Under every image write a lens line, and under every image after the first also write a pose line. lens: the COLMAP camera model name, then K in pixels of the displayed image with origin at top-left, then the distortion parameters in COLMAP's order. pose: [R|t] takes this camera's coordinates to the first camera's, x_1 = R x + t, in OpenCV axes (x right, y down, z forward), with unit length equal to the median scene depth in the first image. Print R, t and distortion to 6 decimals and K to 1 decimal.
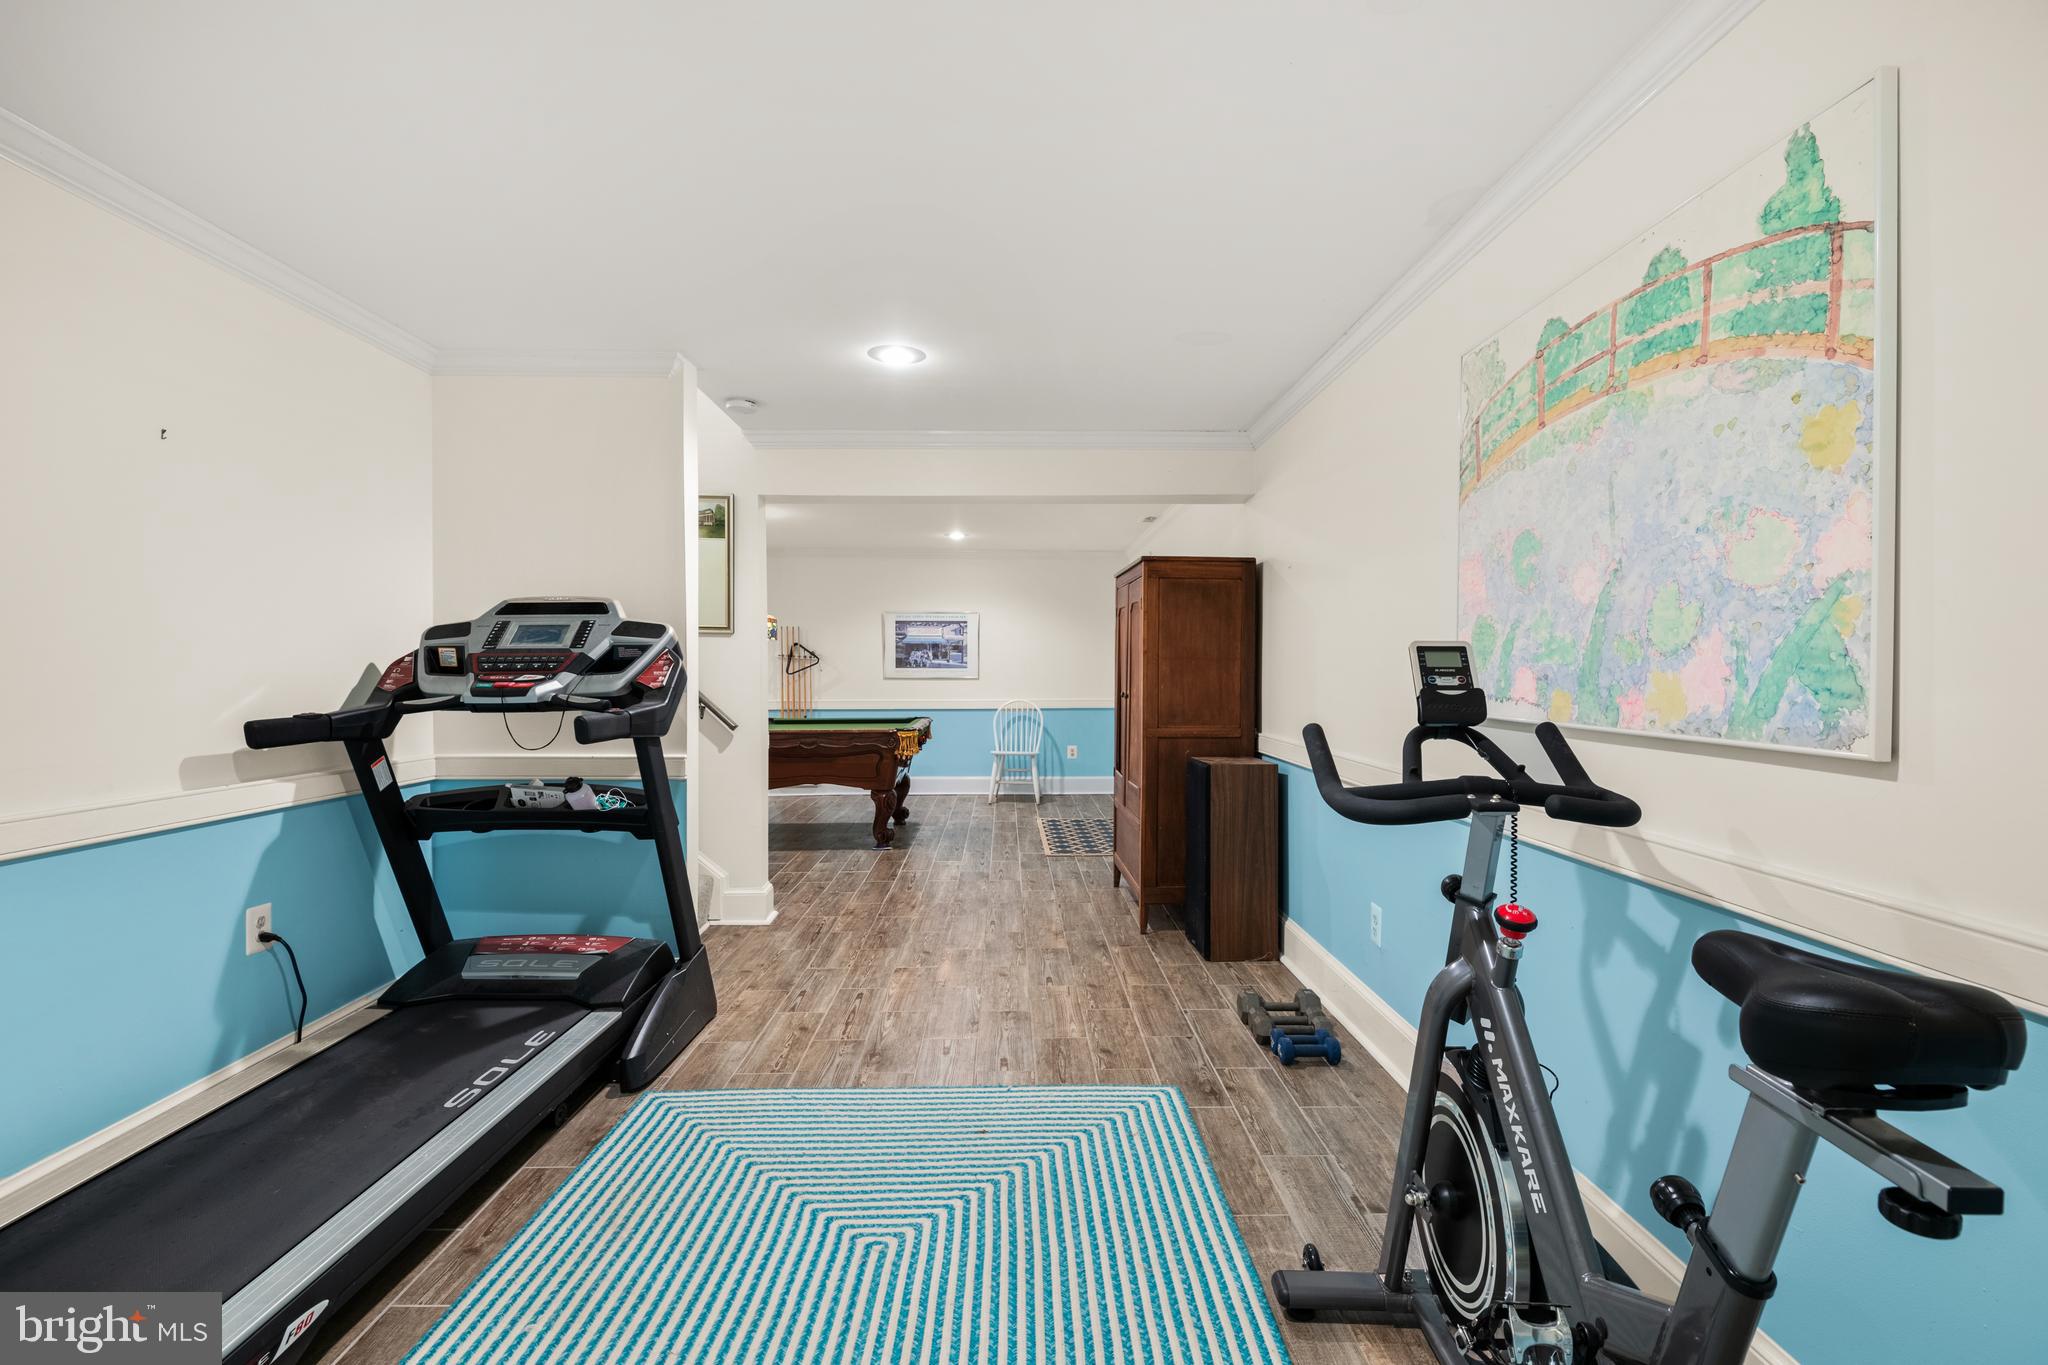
lens RADIAL K [[941.5, 0, 1029.7], [0, 941.5, 680.4], [0, 0, 1]] dist [-0.000744, -0.009315]
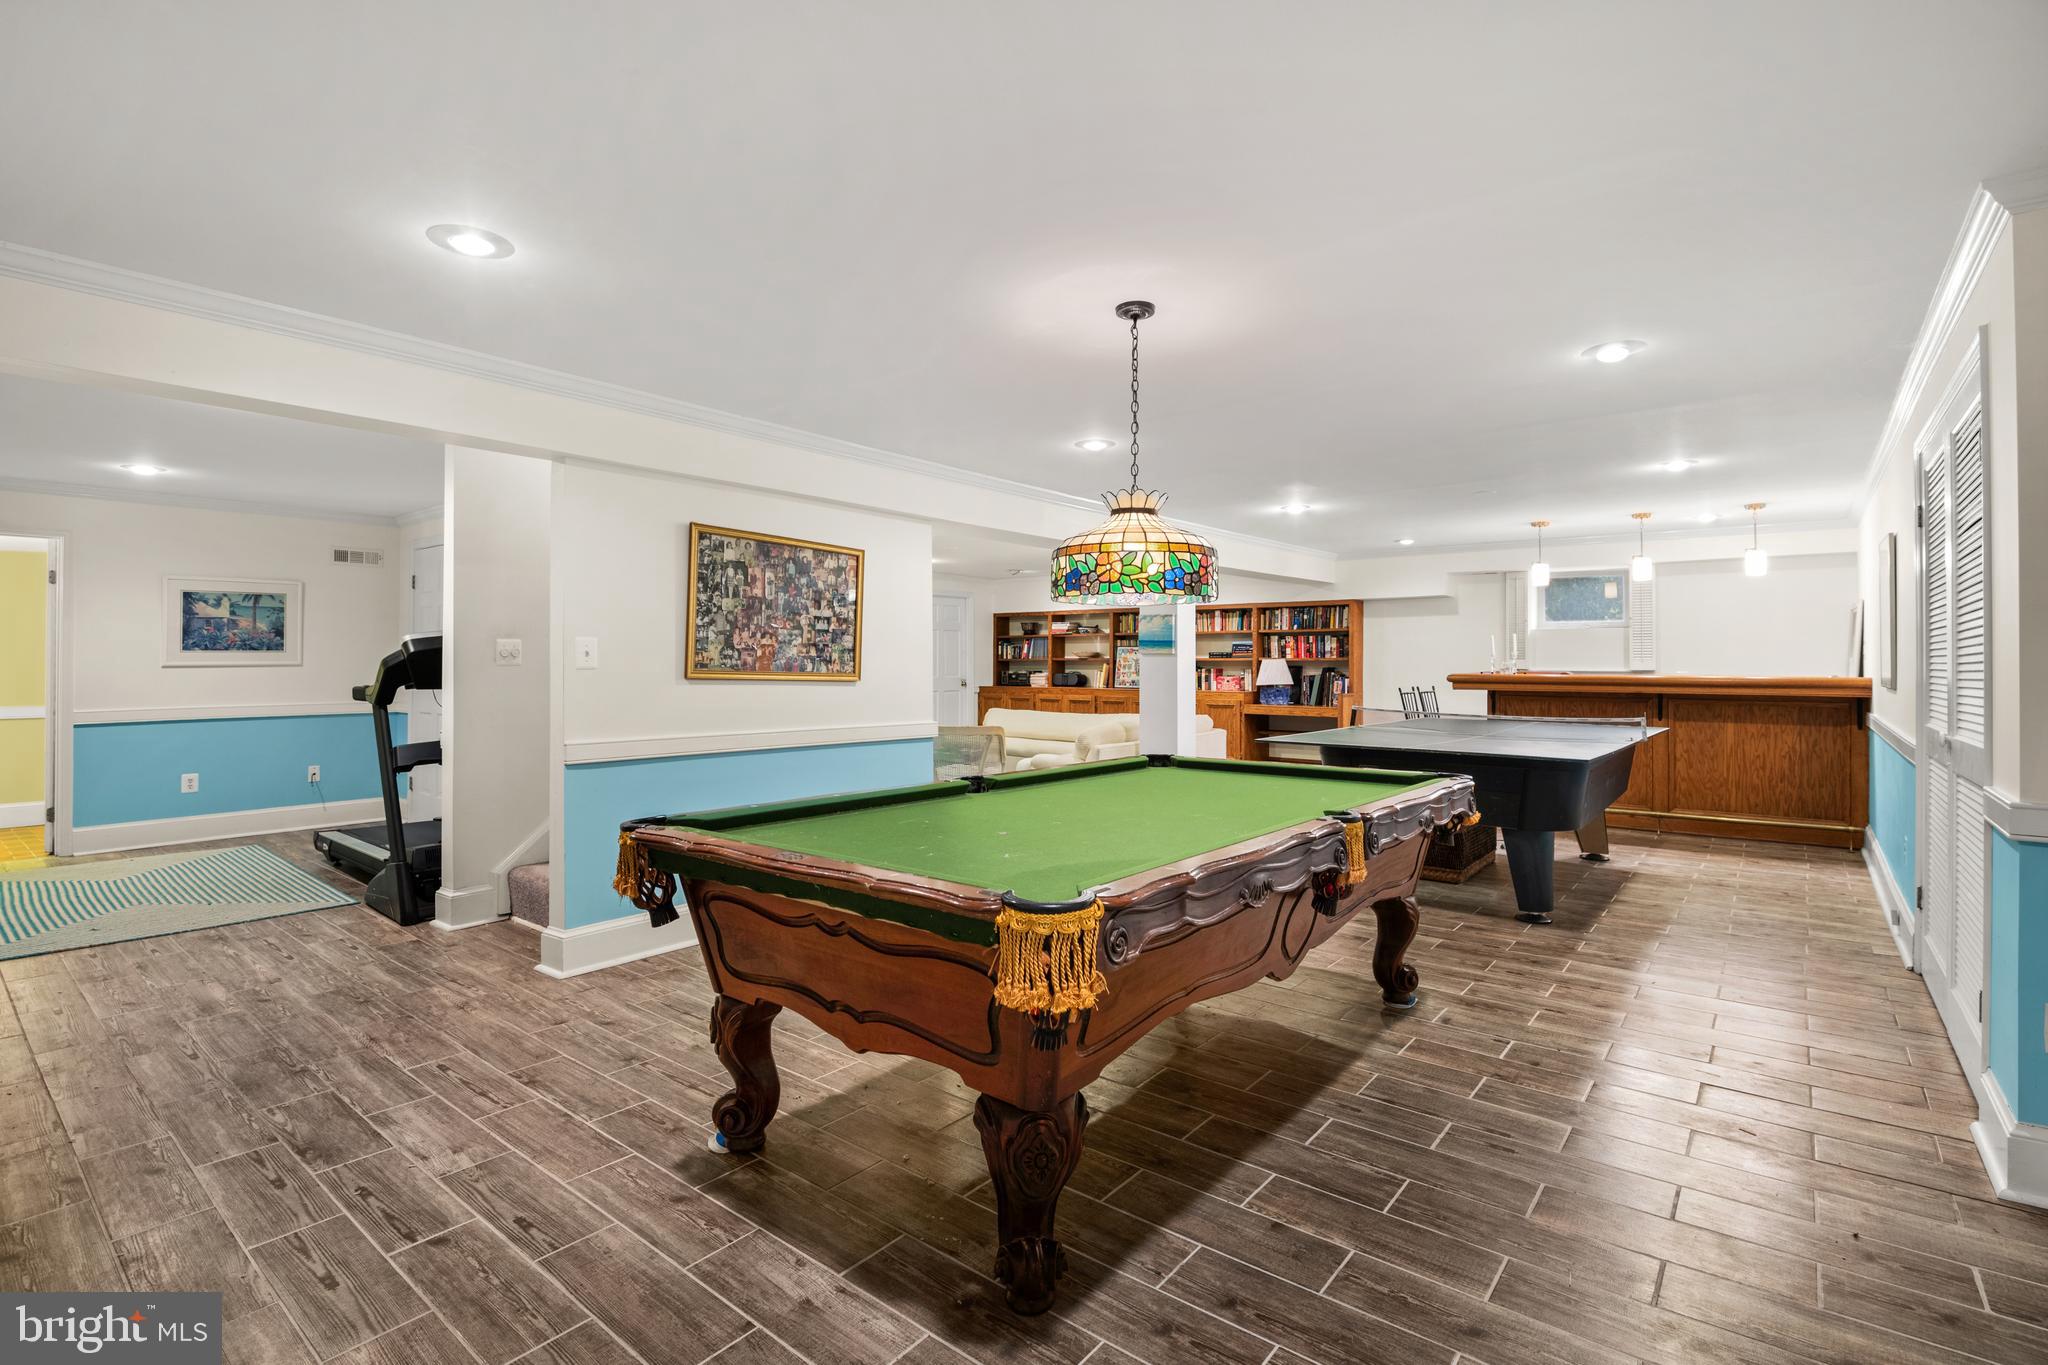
lens RADIAL K [[941.5, 0, 999.3], [0, 941.5, 648.4], [0, 0, 1]] dist [-0.000744, -0.009315]
pose [[-0.656617, -0.010836, -0.754146, 0.138181], [-0.010245, 0.999933, -0.005447, -0.042746], [0.754154, 0.004149, -0.656684, 3.008452]]
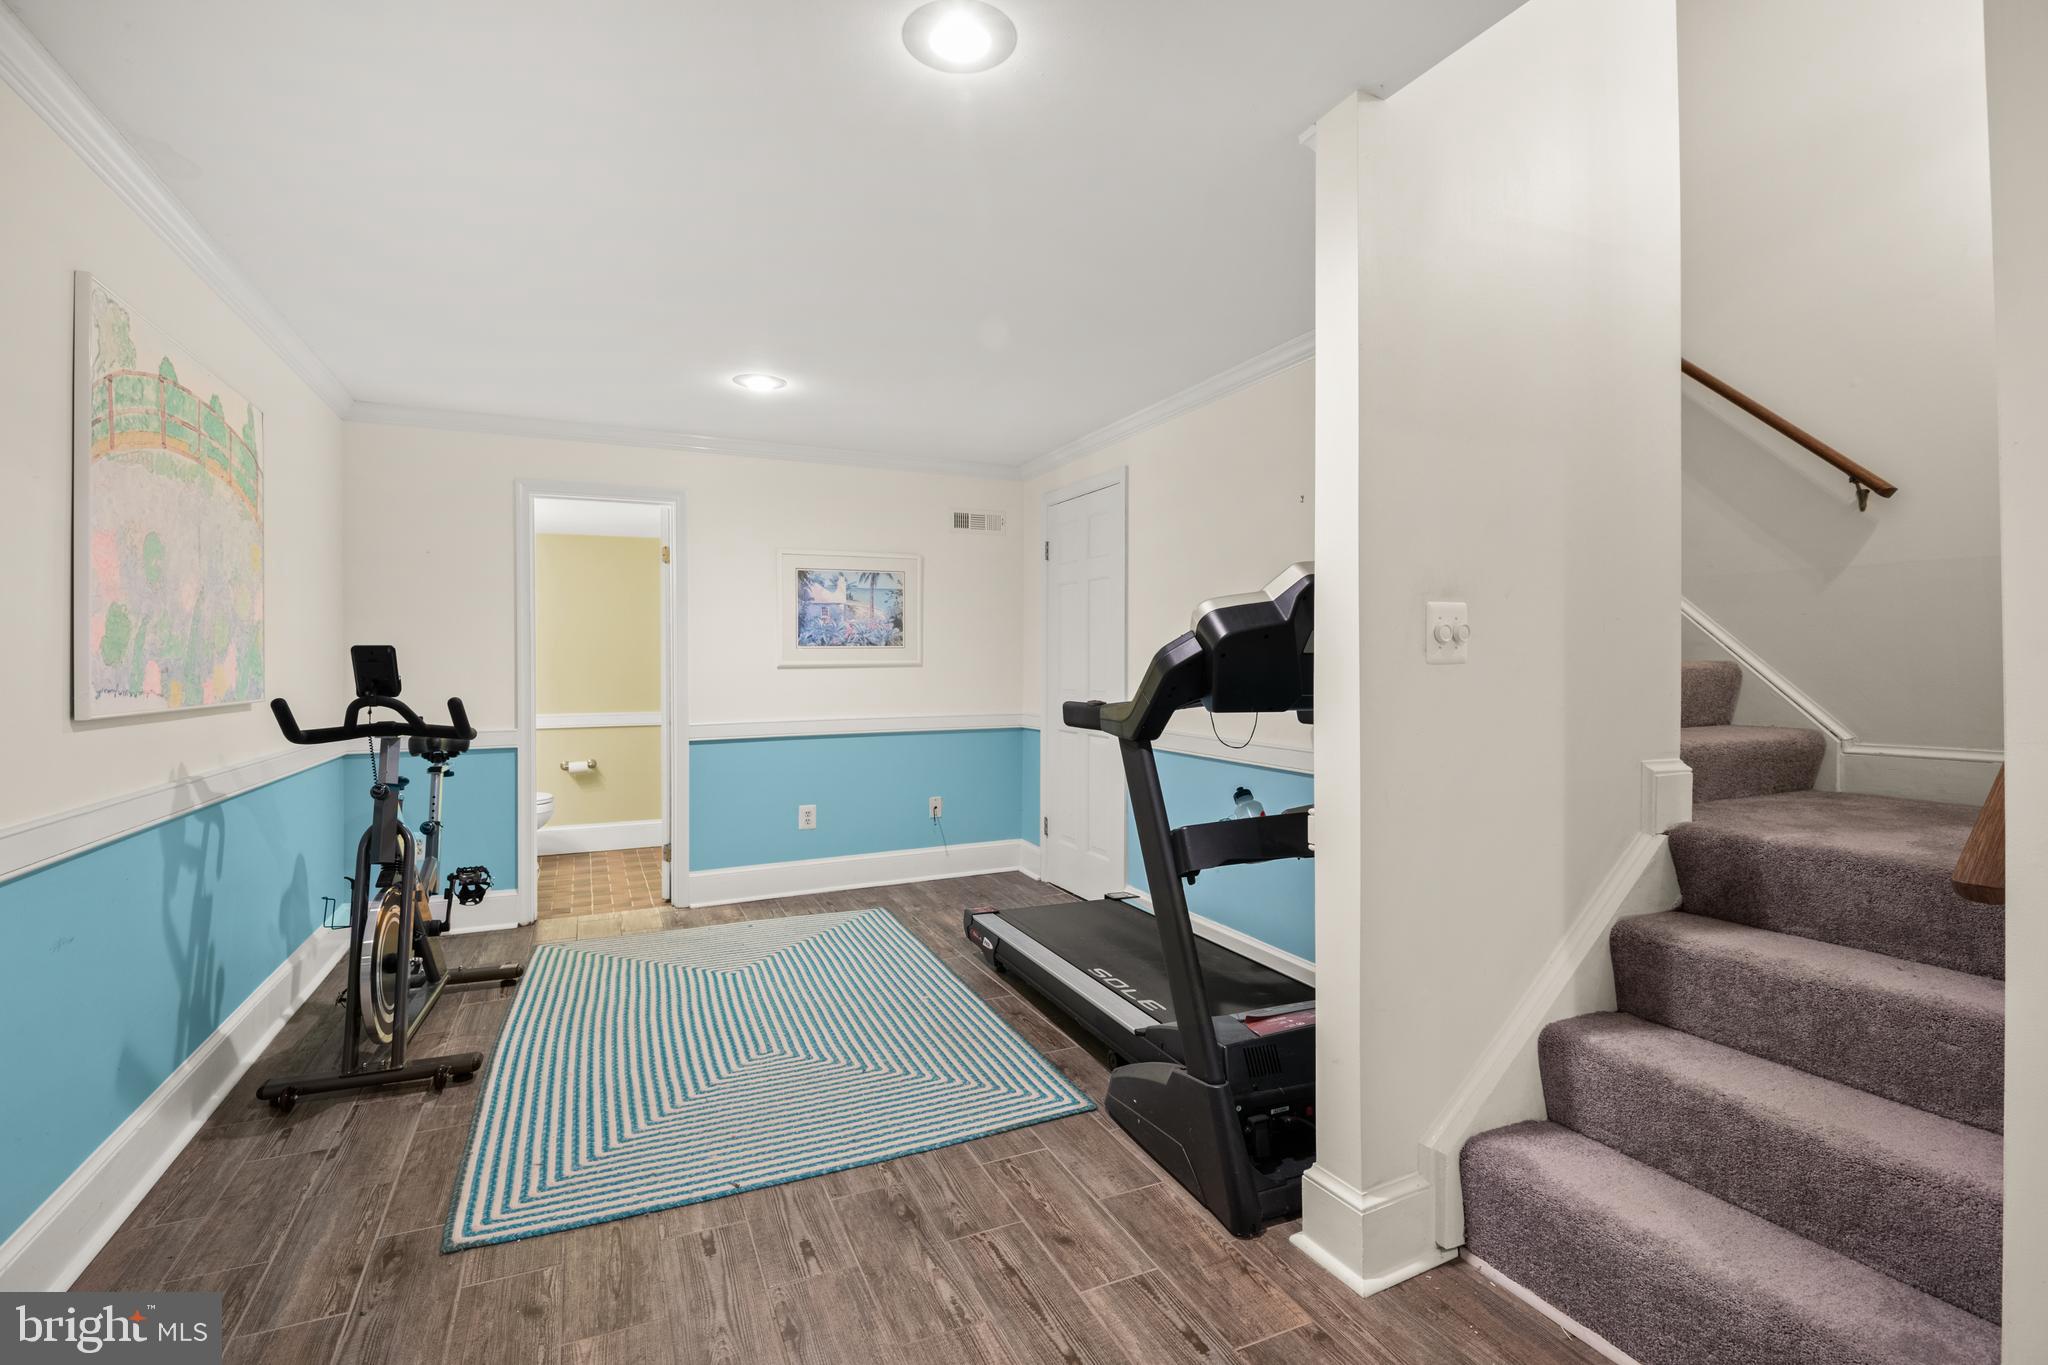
lens RADIAL K [[941.5, 0, 1031.8], [0, 941.5, 664.2], [0, 0, 1]] dist [-0.000744, -0.009315]
pose [[-0.916631, 0.002527, -0.399727, 0.030525], [-0.003146, 0.999903, 0.013536, -0.021388], [0.399723, 0.013665, -0.916534, 1.805853]]
